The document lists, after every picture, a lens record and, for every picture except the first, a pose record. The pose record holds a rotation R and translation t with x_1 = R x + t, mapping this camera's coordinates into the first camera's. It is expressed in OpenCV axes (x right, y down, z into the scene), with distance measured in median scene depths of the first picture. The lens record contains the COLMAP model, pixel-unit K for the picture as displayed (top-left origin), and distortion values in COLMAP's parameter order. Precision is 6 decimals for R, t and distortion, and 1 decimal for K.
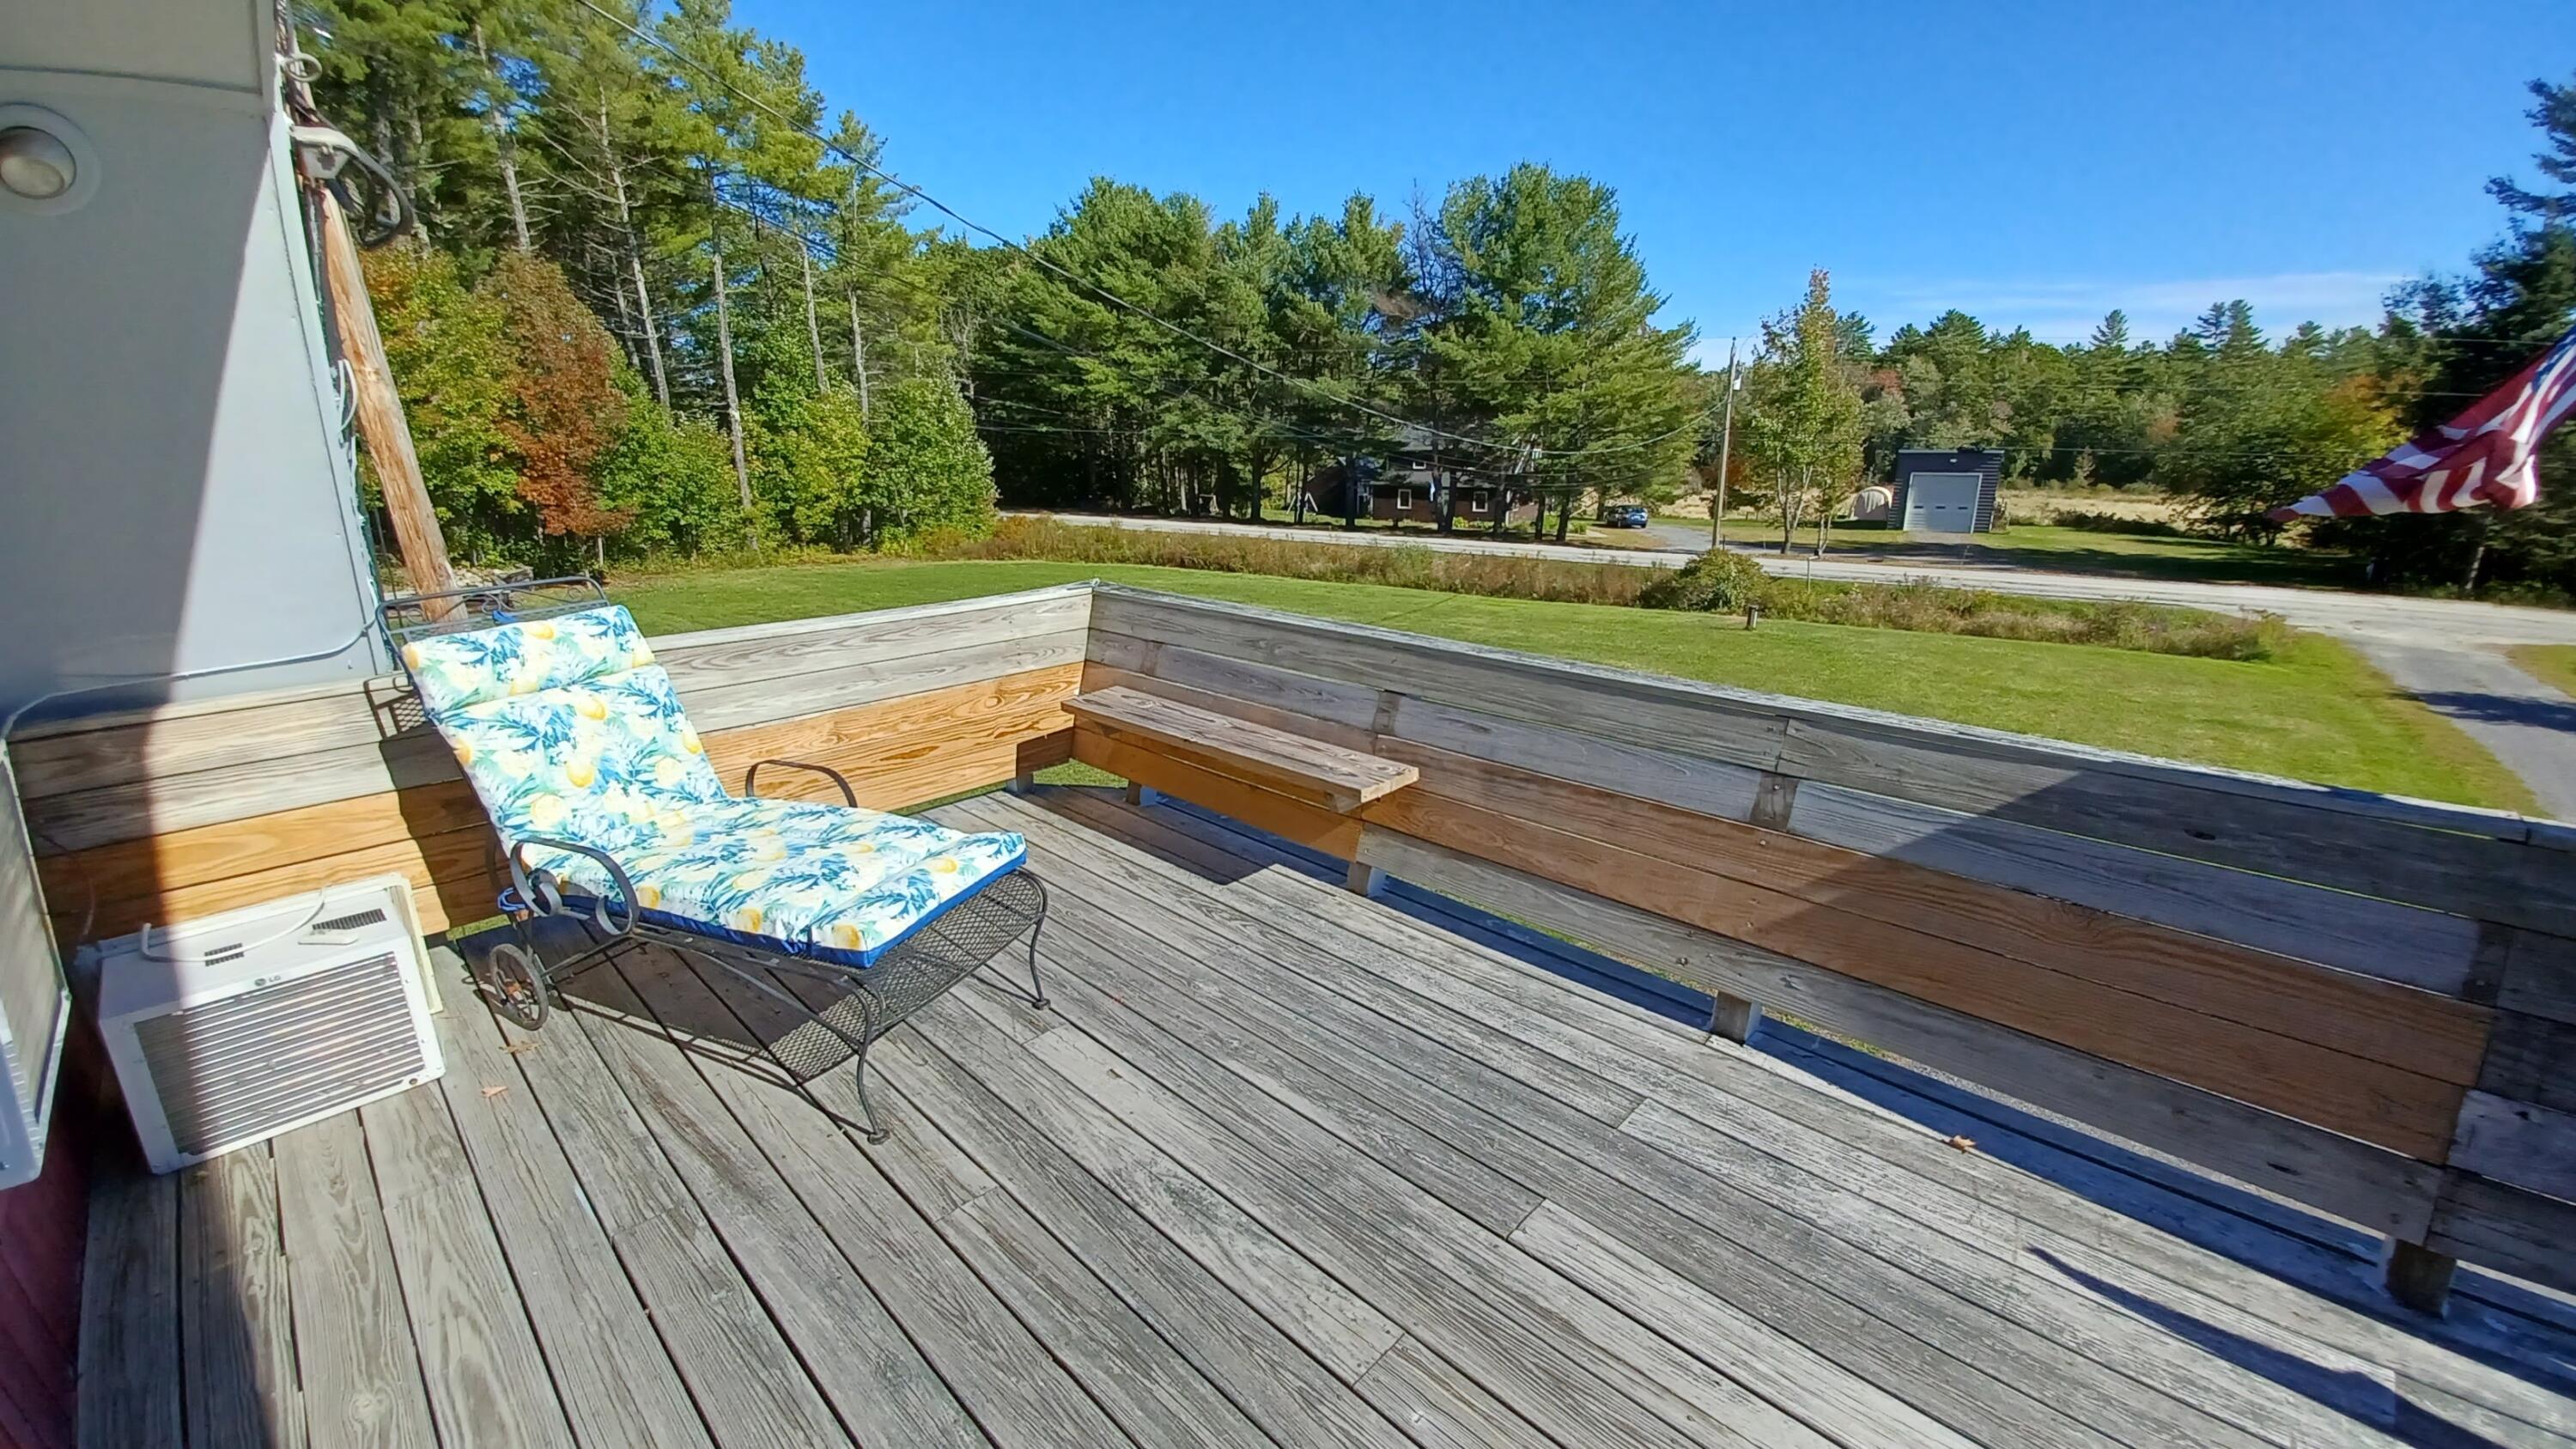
lens RADIAL K [[1031.4, 0, 1288.0], [0, 1031.4, 724.5], [0, 0, 1]] dist [0.000553, -0.000241]
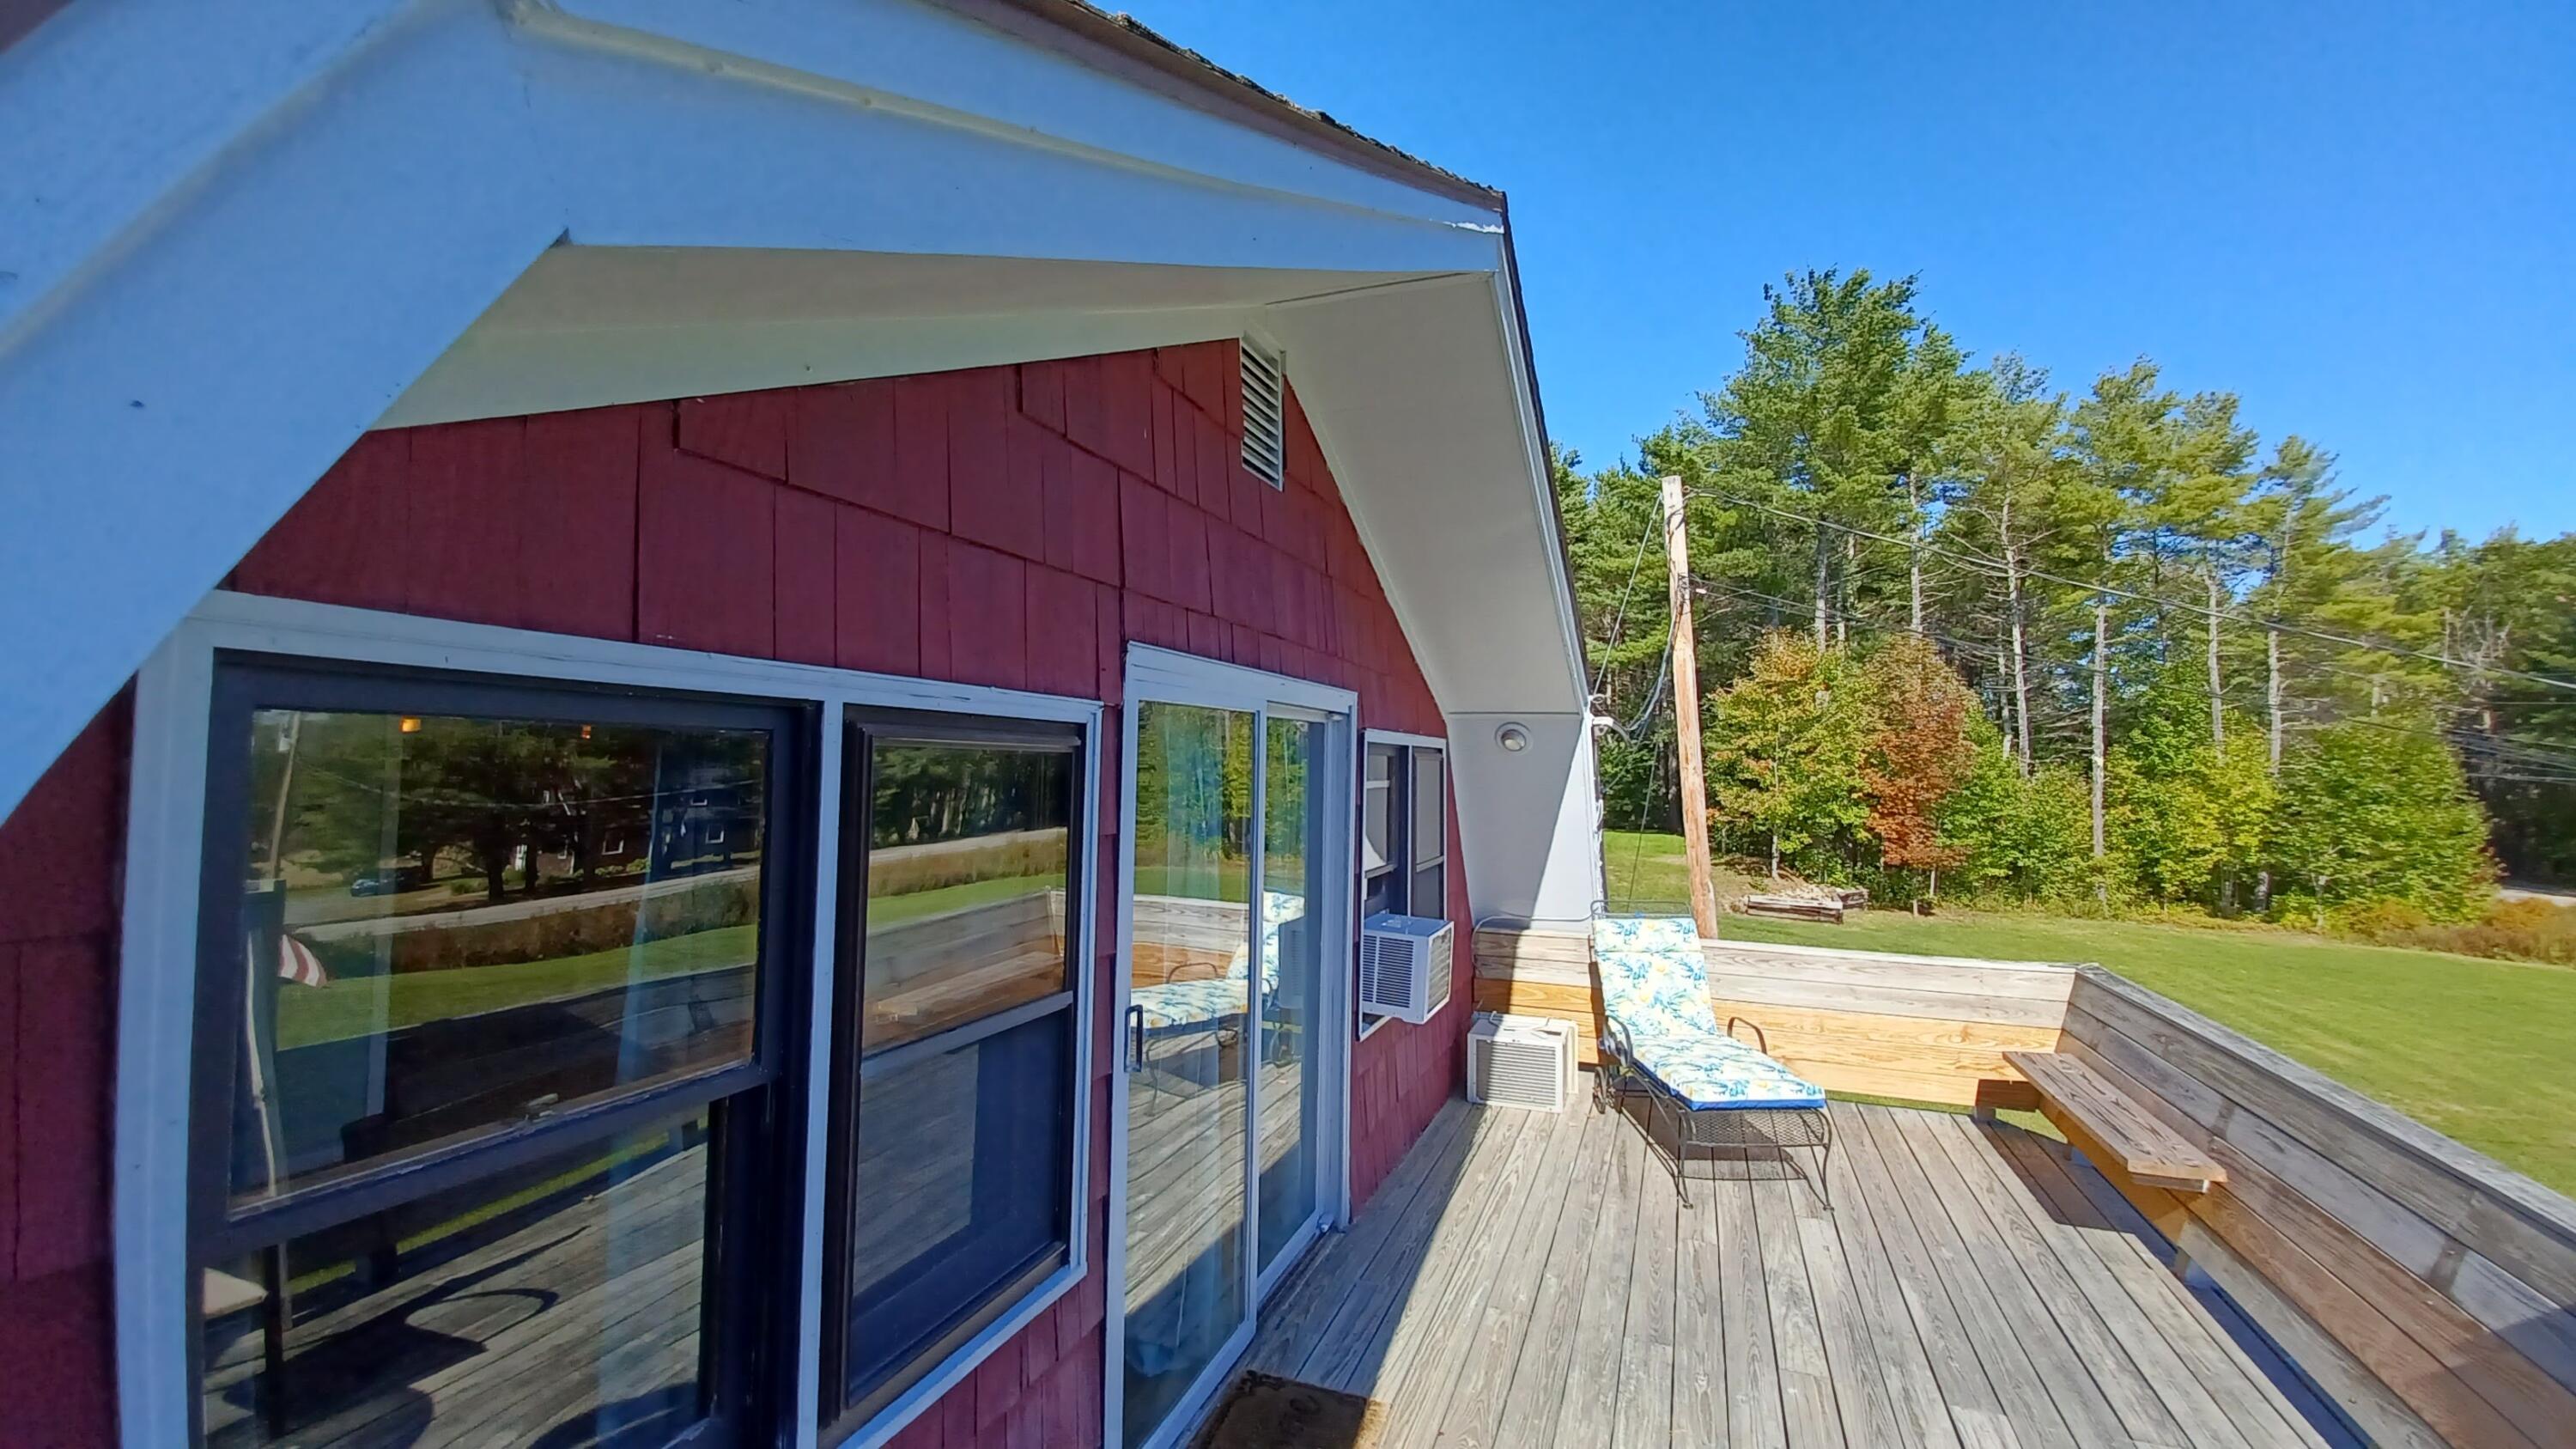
lens RADIAL K [[1018.3, 0, 1284.3], [0, 1018.3, 719.3], [0, 0, 1]] dist [0.023679, -0.021475]
pose [[0.387062, -0.031072, -0.921530, 0.566996], [-0.263774, 0.953933, -0.142955, 0.002152], [0.883520, 0.298408, 0.361035, -0.323963]]
